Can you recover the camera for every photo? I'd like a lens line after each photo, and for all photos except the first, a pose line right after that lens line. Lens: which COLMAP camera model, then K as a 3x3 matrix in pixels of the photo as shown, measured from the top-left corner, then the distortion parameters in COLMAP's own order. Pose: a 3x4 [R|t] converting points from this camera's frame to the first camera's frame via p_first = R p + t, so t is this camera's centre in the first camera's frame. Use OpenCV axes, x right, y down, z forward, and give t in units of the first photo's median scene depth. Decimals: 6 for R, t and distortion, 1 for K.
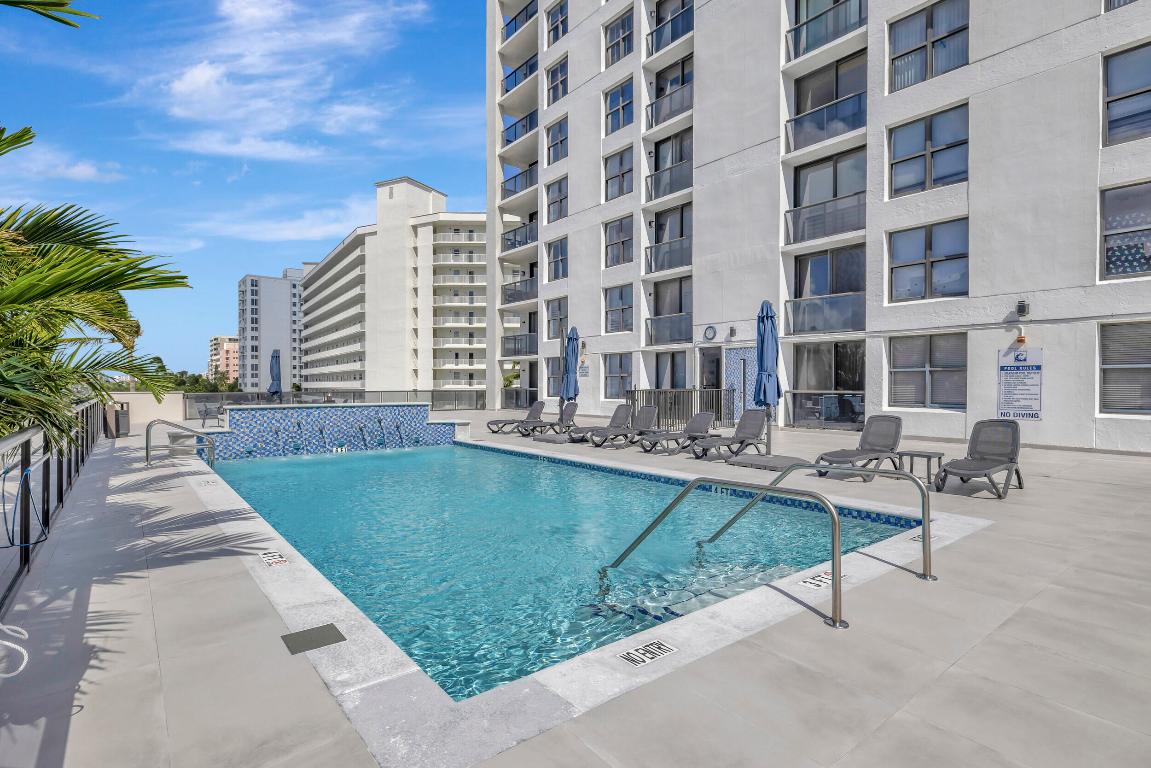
lens RADIAL K [[572.0, 0, 570.0], [0, 572.0, 385.8], [0, 0, 1]] dist [-0.002000, -0.000253]
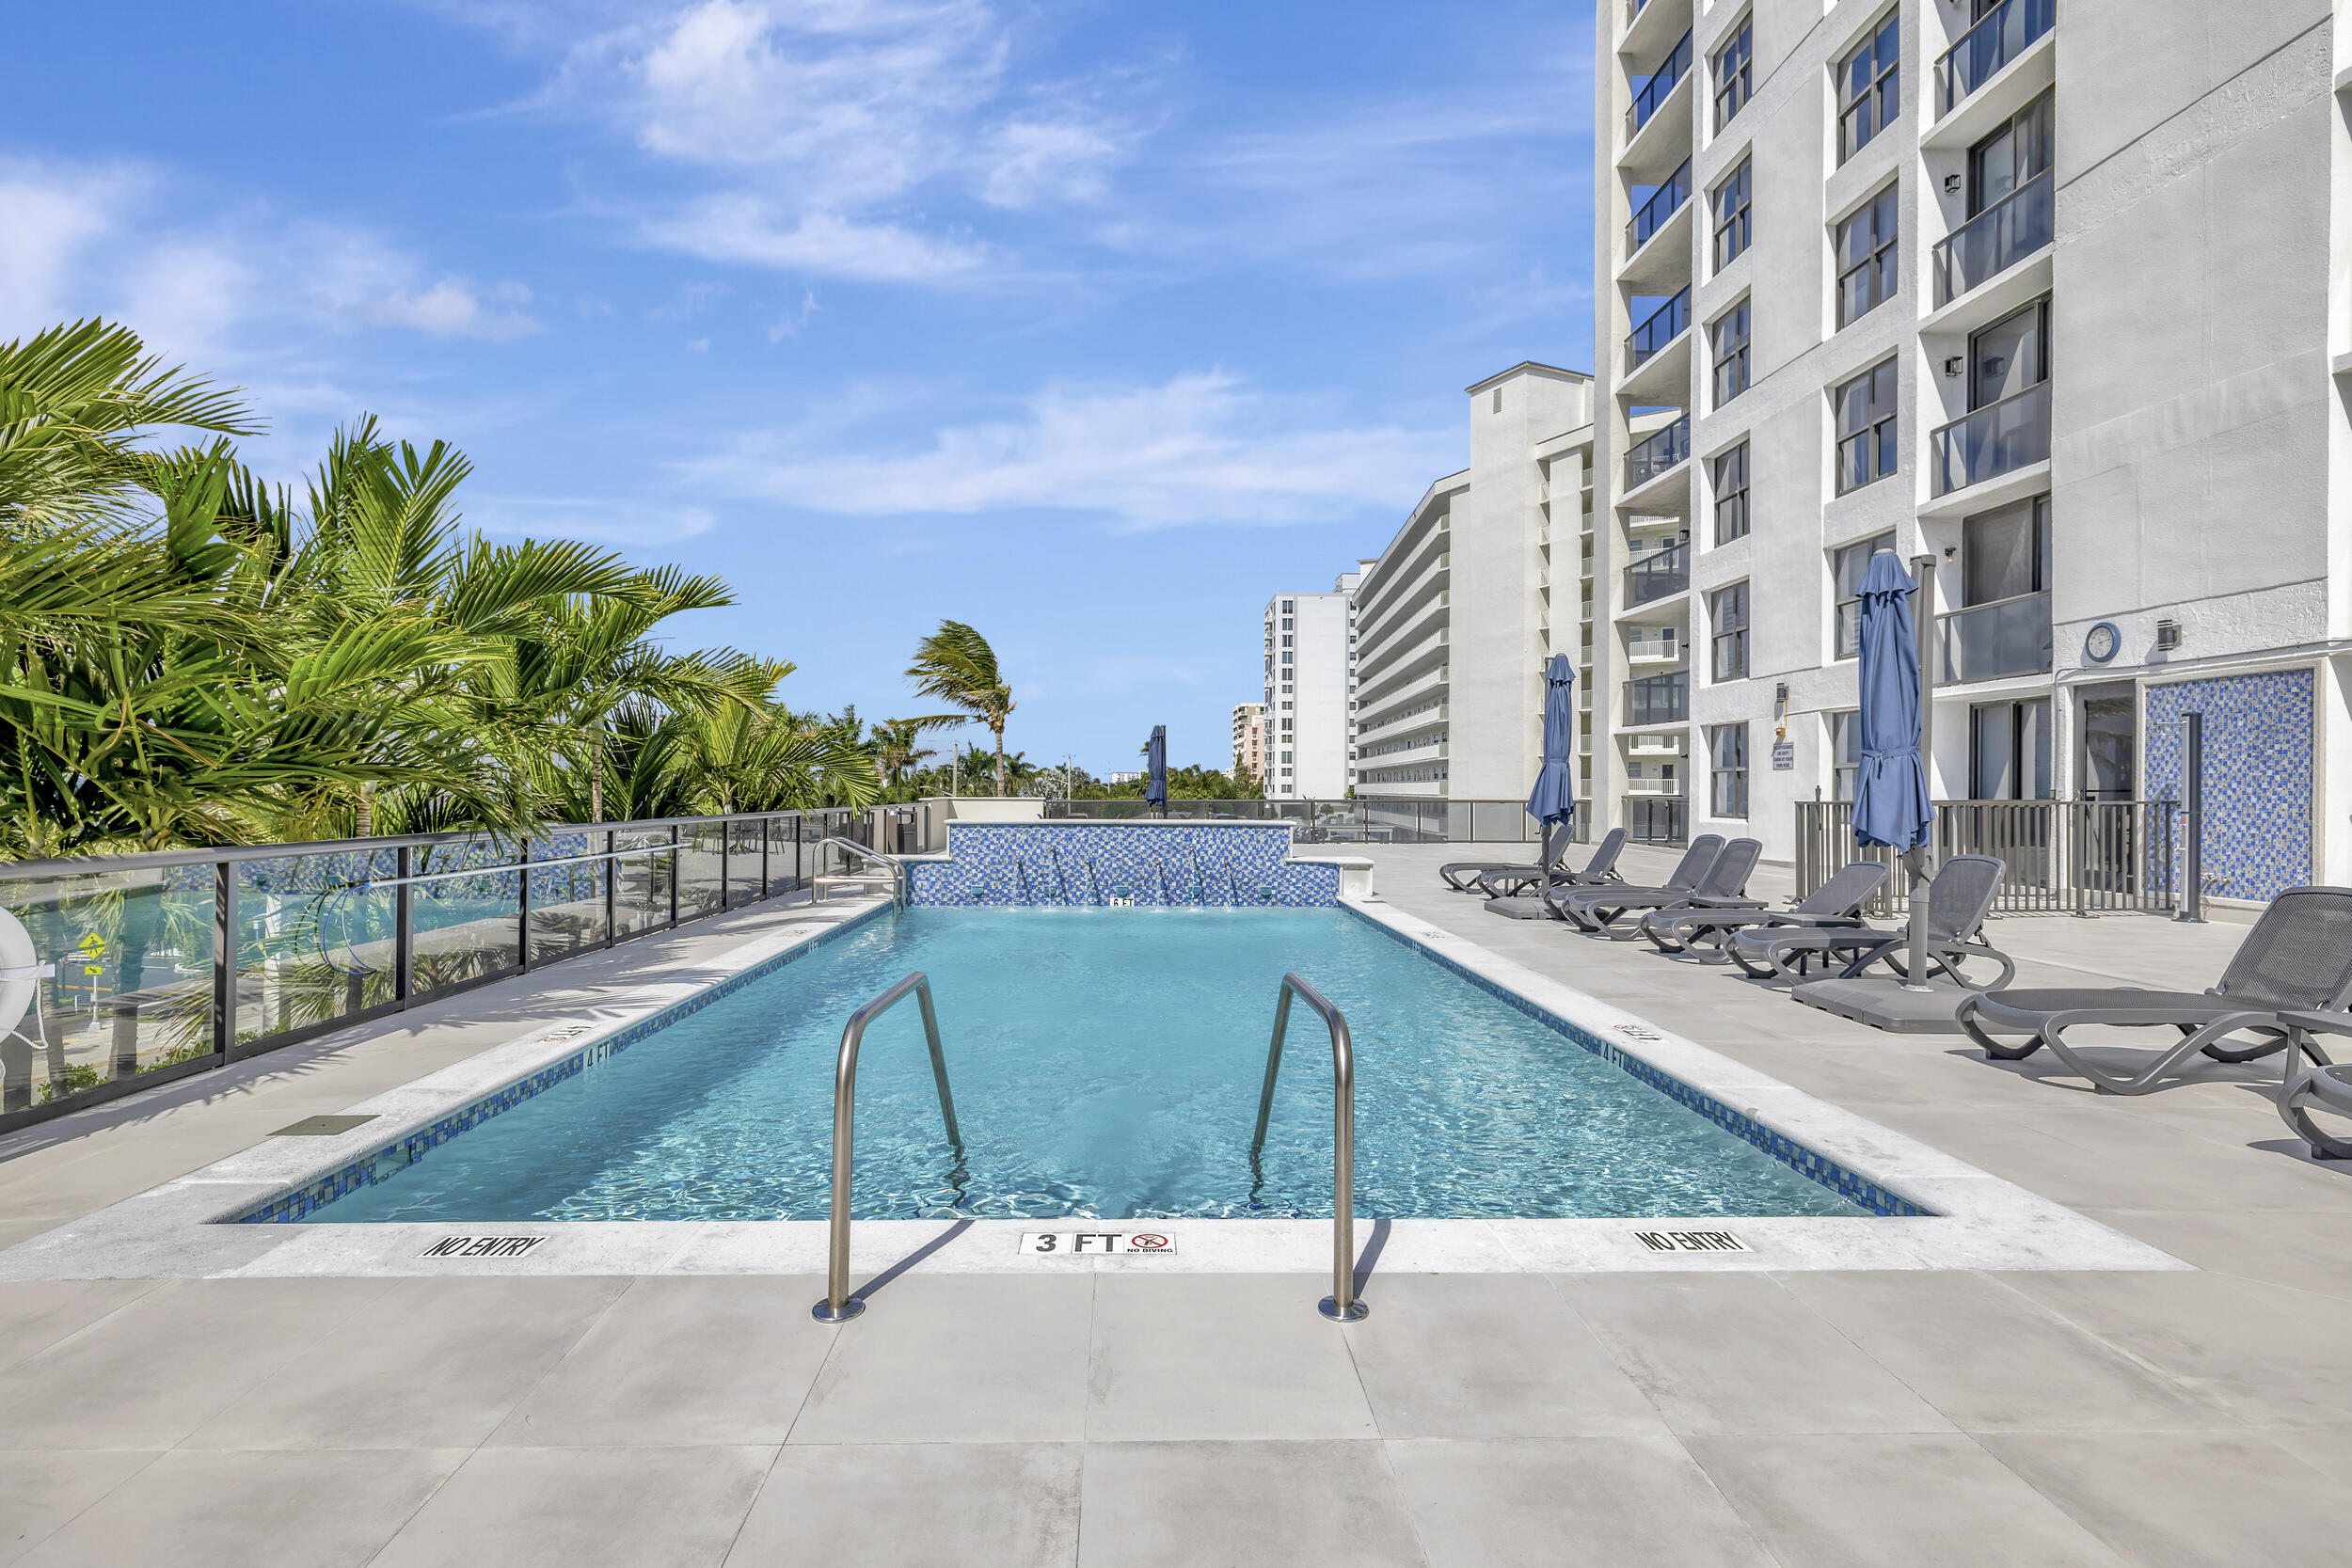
lens RADIAL K [[1168.7, 0, 1164.8], [0, 1168.7, 787.7], [0, 0, 1]] dist [-0.002000, -0.000253]
pose [[0.798471, 0.002282, -0.602030, 0.179057], [-0.004400, 0.999988, -0.002045, 0.001217], [0.602018, 0.004282, 0.798471, 0.061997]]
